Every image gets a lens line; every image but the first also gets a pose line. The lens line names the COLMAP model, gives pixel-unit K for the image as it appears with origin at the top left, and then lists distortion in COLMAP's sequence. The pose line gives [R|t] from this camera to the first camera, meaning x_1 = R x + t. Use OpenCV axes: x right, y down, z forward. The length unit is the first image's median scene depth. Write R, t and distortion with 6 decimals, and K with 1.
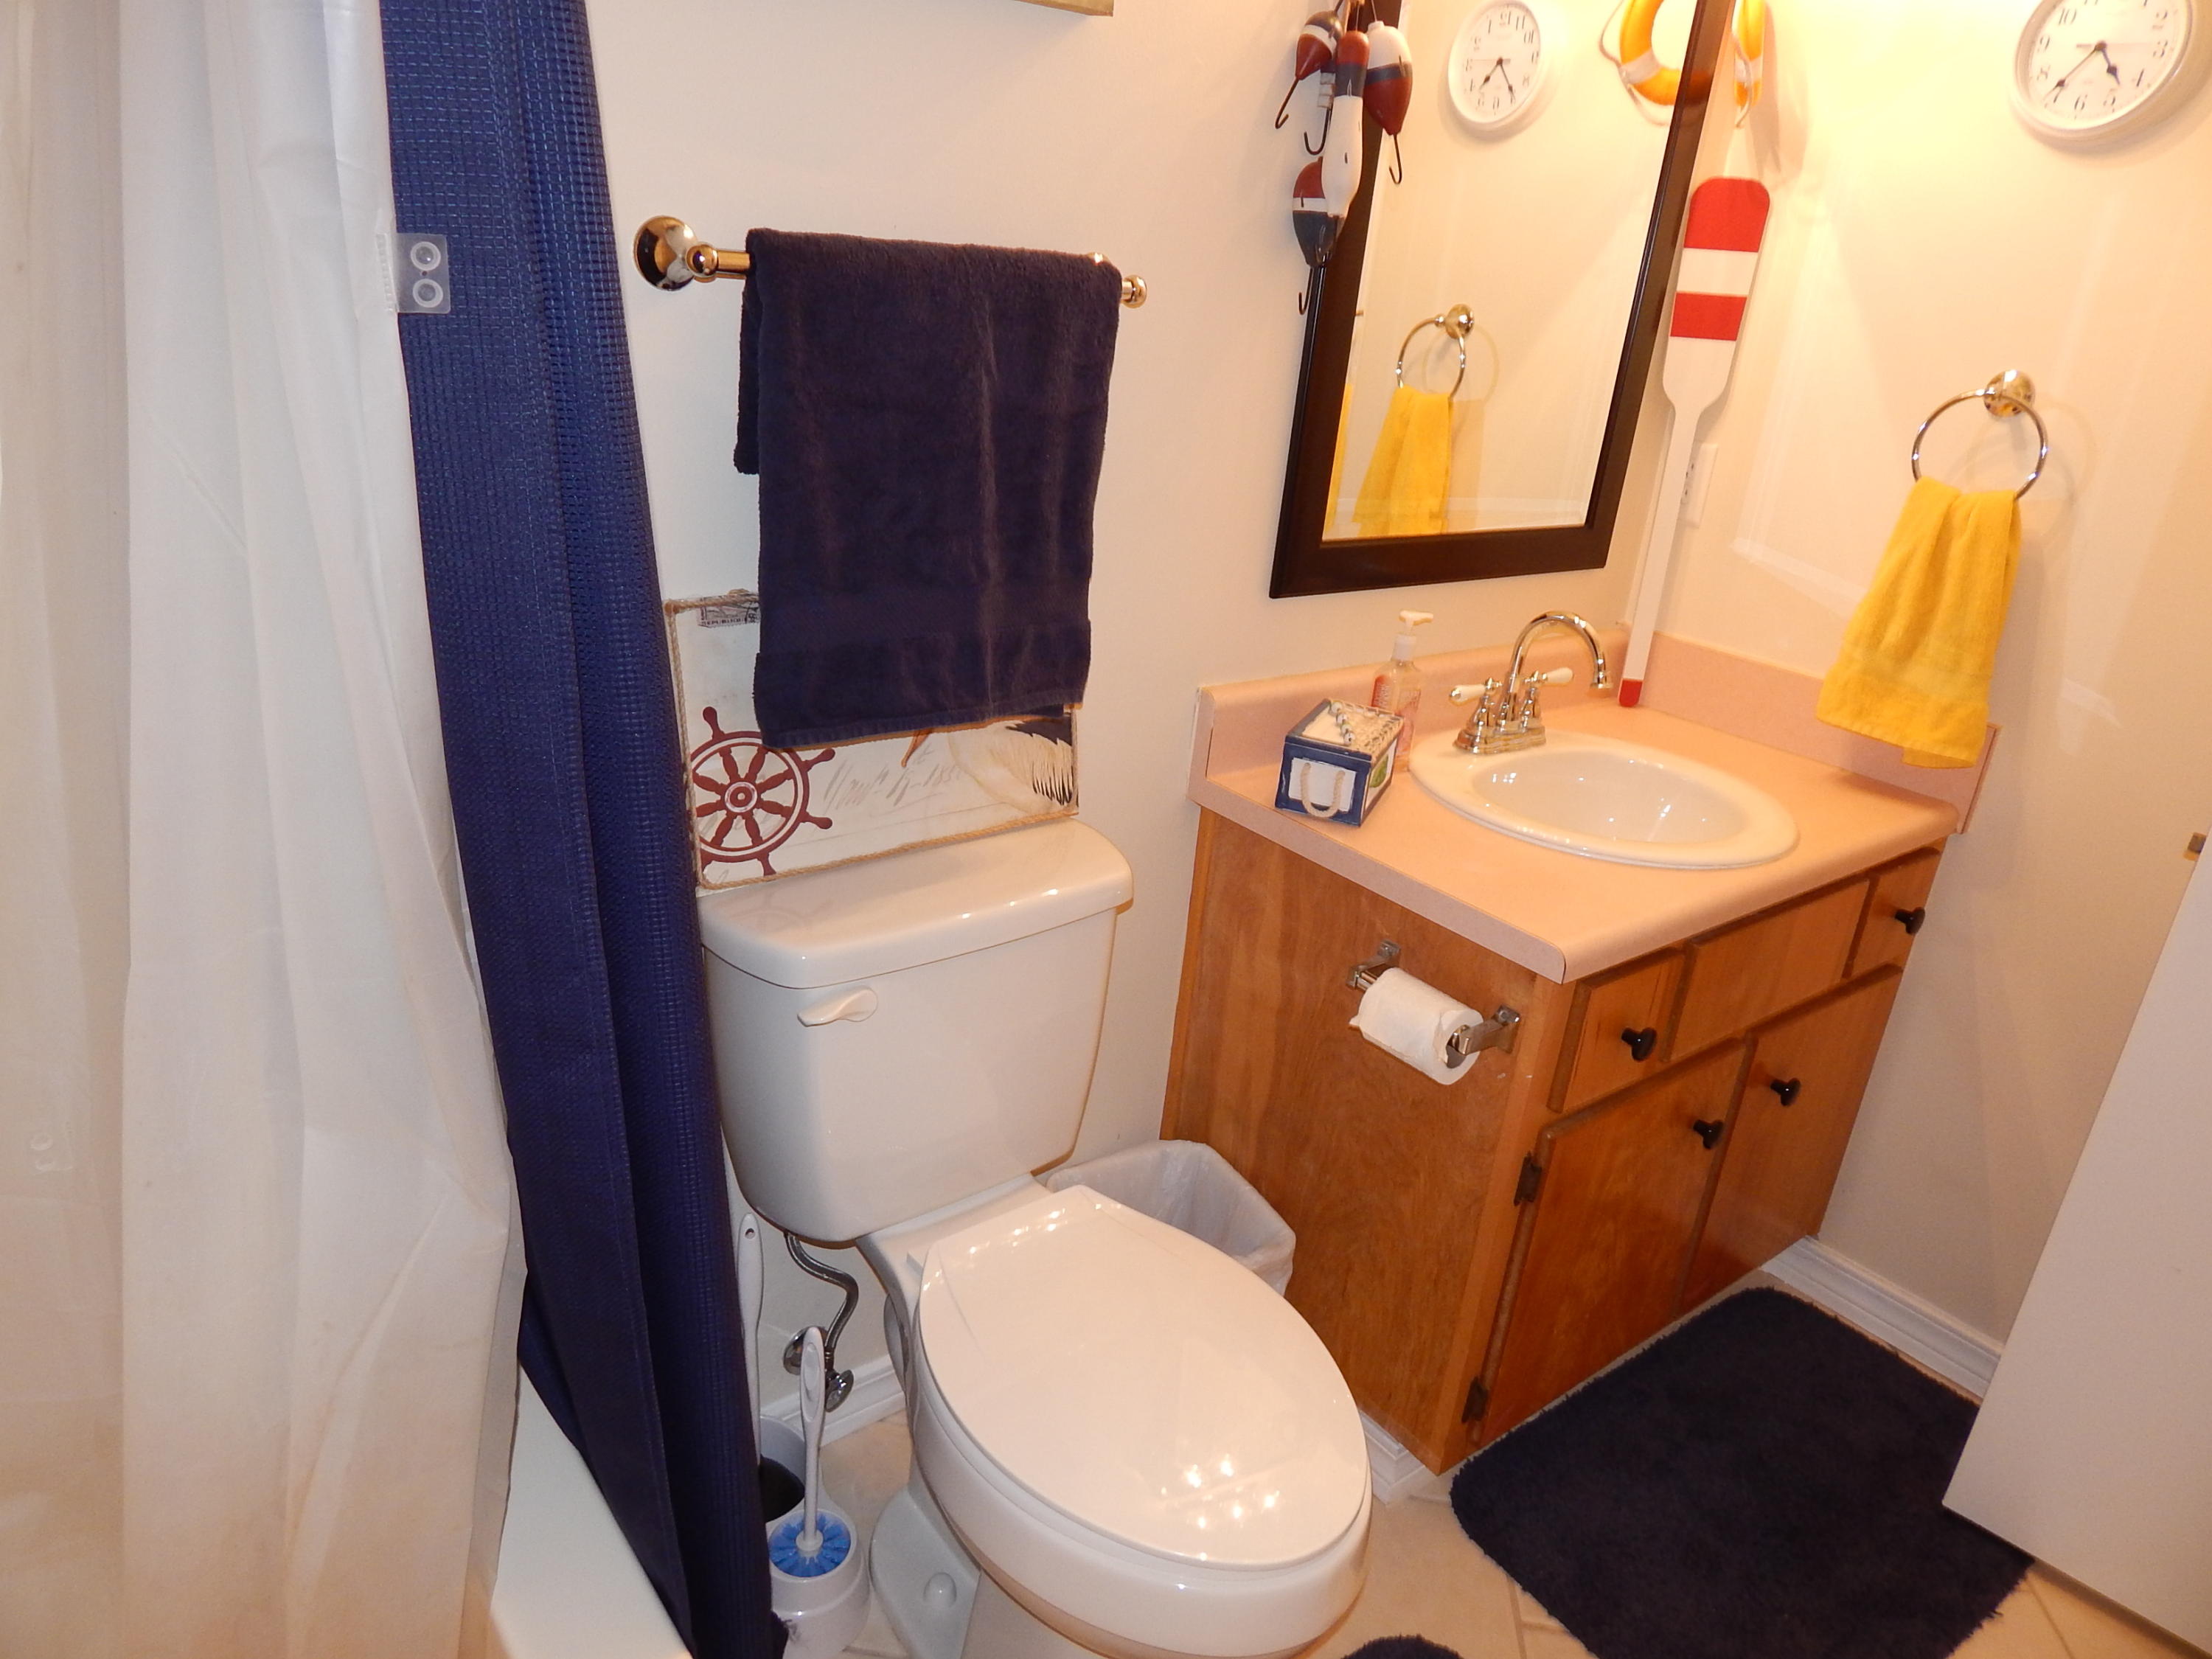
lens RADIAL K [[1451.9, 0, 1123.1], [0, 1451.9, 818.0], [0, 0, 1]] dist [0.001769, -0.005035]
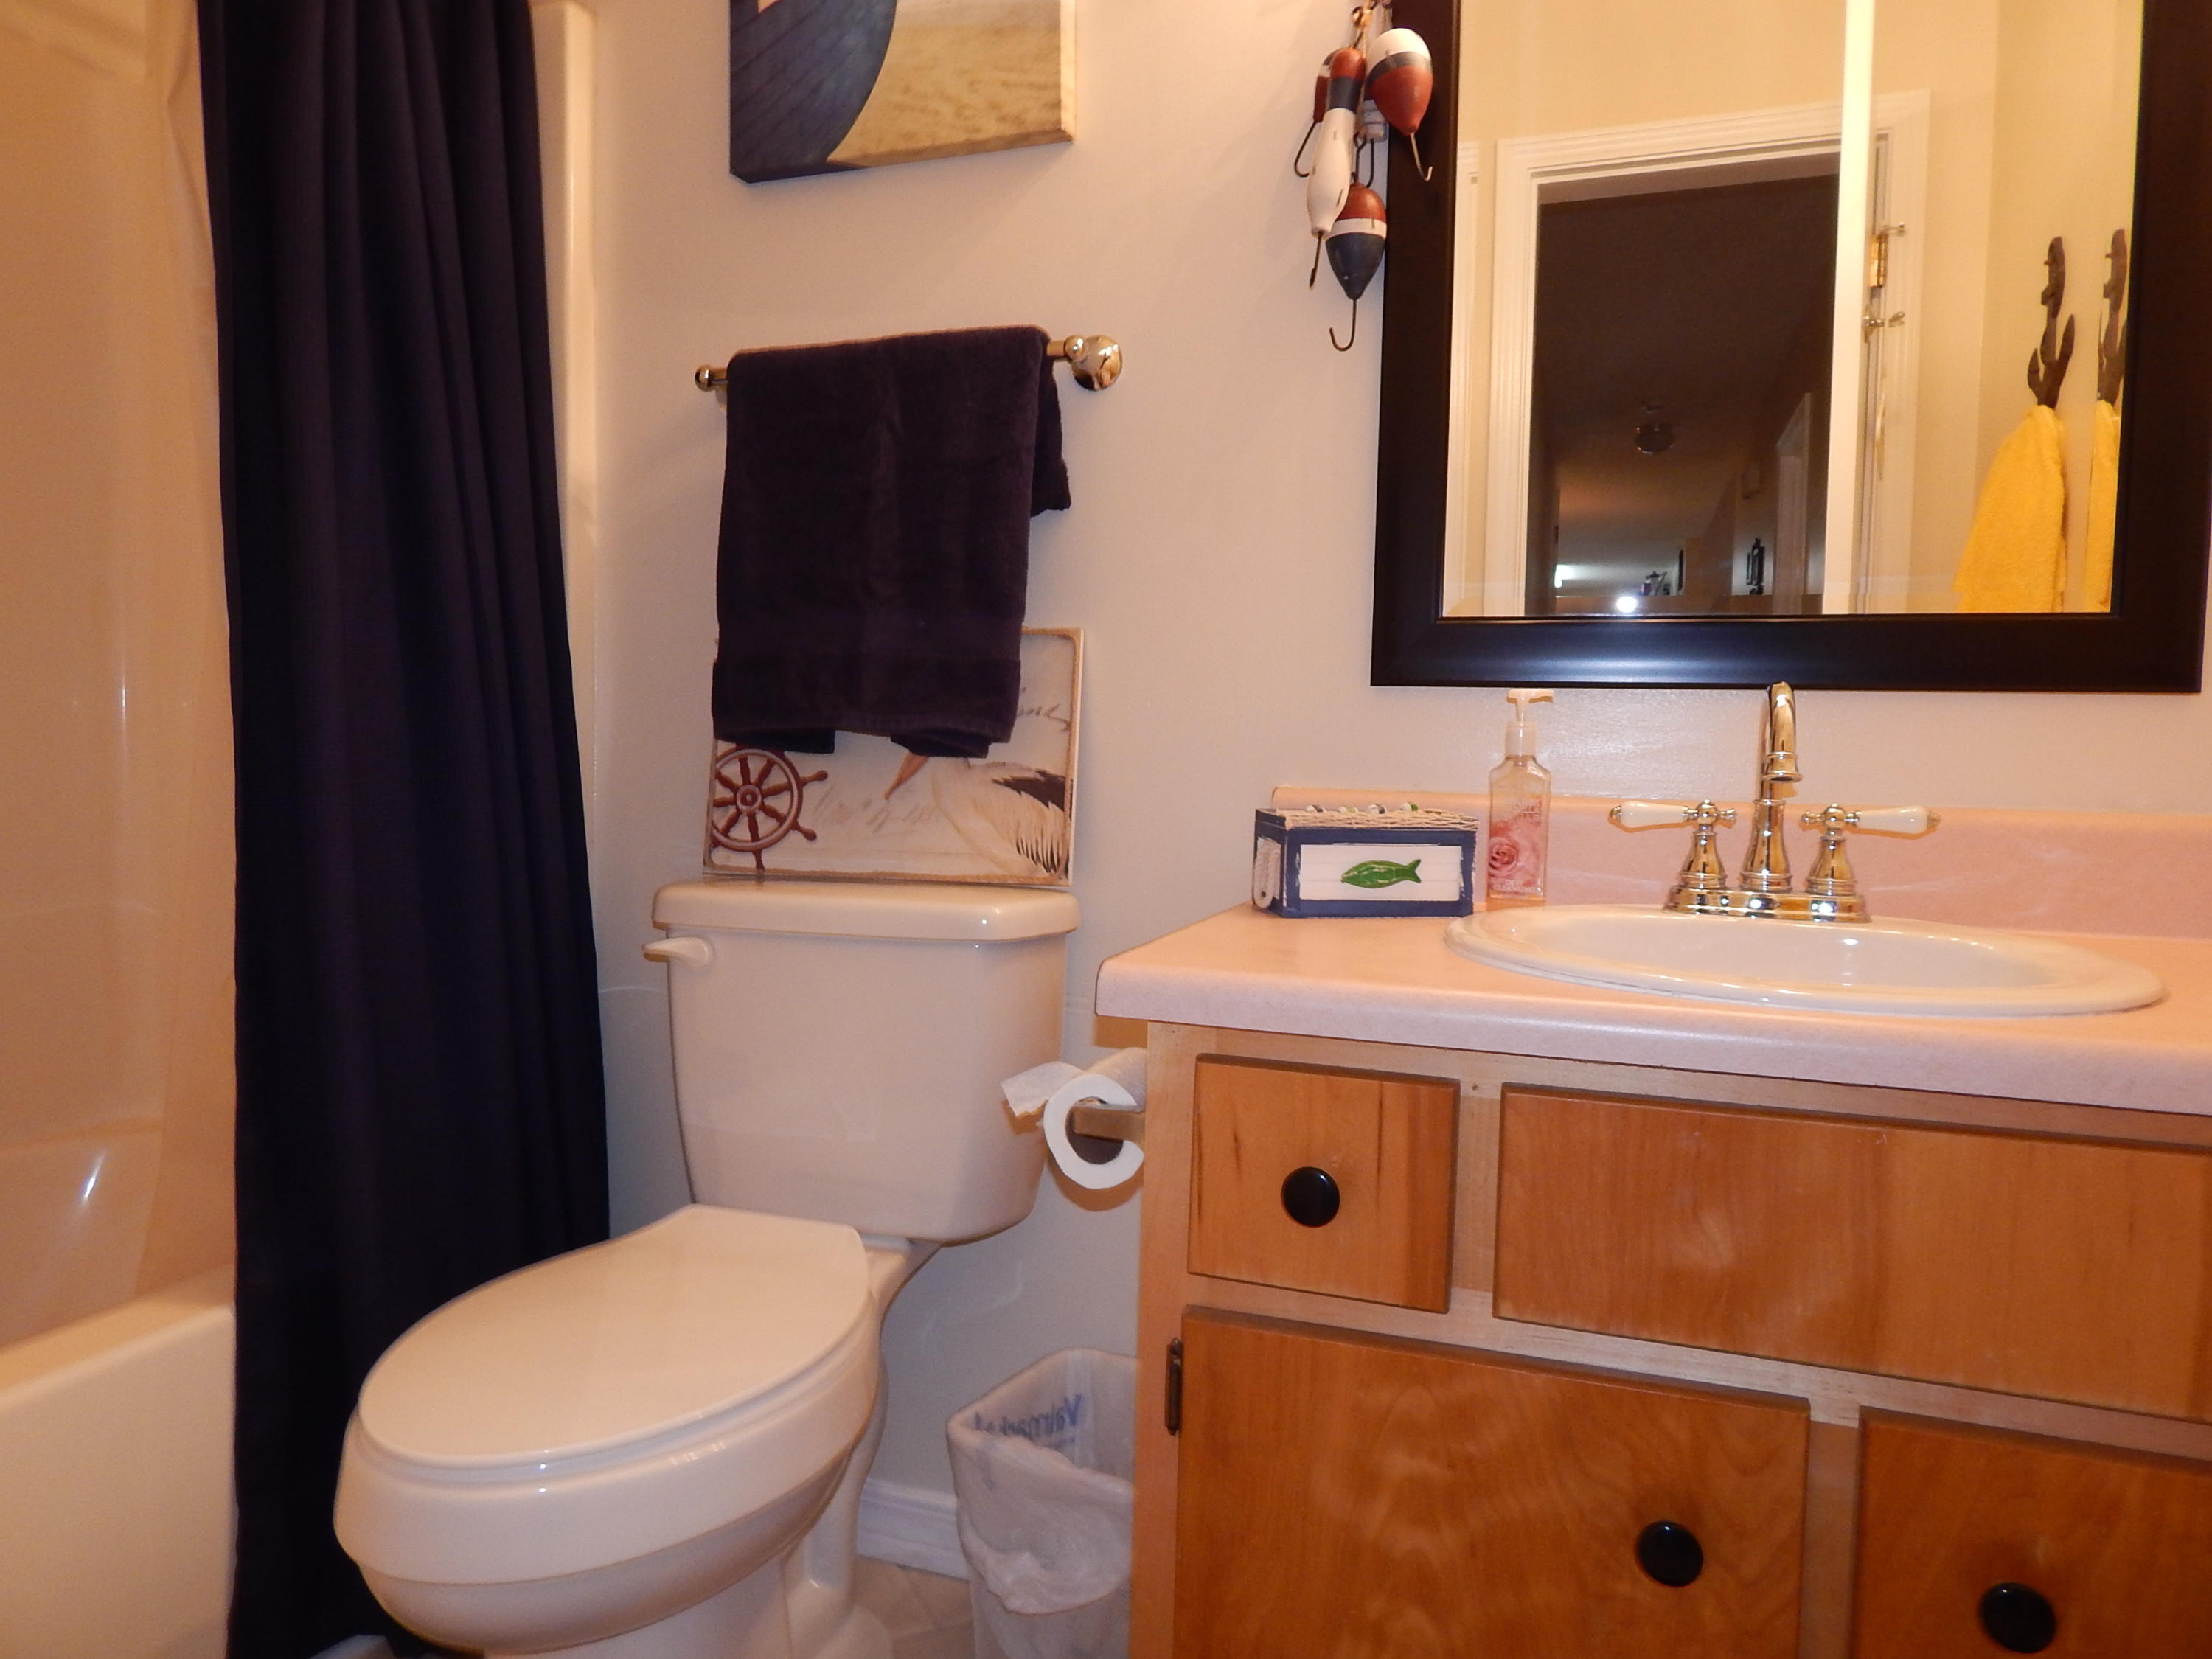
lens RADIAL K [[1451.9, 0, 1123.1], [0, 1451.9, 818.0], [0, 0, 1]] dist [0.001769, -0.005035]
pose [[0.524277, -0.044934, -0.850361, 0.921337], [-0.280731, 0.933660, -0.222416, 0.180490], [0.803943, 0.355331, 0.476882, 0.660920]]
